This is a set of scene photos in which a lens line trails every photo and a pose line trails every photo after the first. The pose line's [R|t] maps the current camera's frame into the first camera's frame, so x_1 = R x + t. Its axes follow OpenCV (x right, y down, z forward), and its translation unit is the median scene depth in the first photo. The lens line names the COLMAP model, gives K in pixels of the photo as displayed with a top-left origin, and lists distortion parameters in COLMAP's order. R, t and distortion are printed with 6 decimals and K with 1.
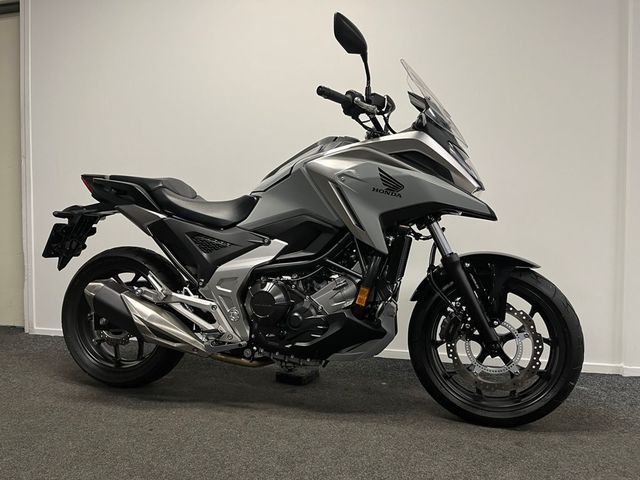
lens RADIAL K [[482.4, 0, 320.6], [0, 482.4, 237.8], [0, 0, 1]] dist [0.037941, -0.038404]
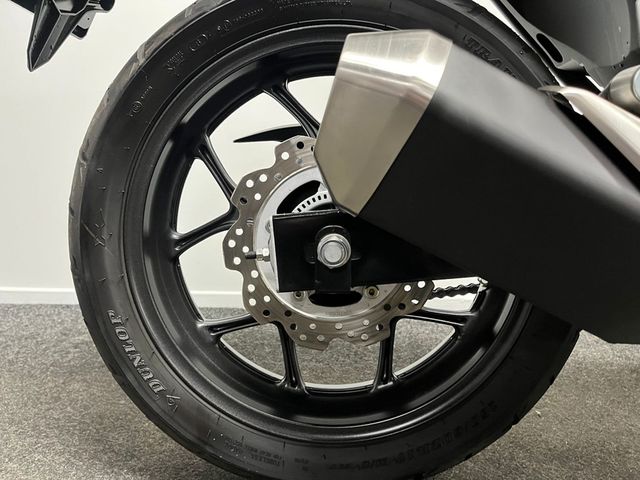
lens RADIAL K [[482.4, 0, 319.5], [0, 482.4, 239.6], [0, 0, 1]] dist [0.037941, -0.038404]
pose [[0.972663, -0.019091, 0.231435, -0.545543], [-0.006608, 0.993936, 0.109763, 0.154208], [-0.232127, -0.108292, 0.966639, 0.852308]]
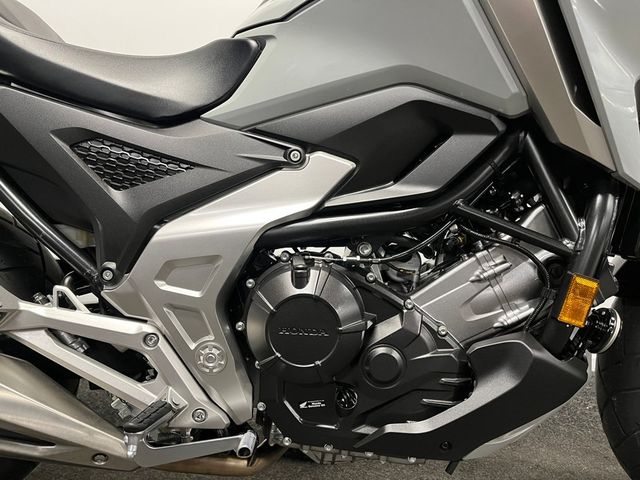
lens RADIAL K [[482.4, 0, 320.3], [0, 482.4, 238.8], [0, 0, 1]] dist [0.037941, -0.038404]
pose [[0.970756, -0.021359, 0.239118, -0.181991], [-0.001387, 0.995519, 0.094553, 0.034247], [-0.240066, -0.092120, 0.966376, 0.624891]]
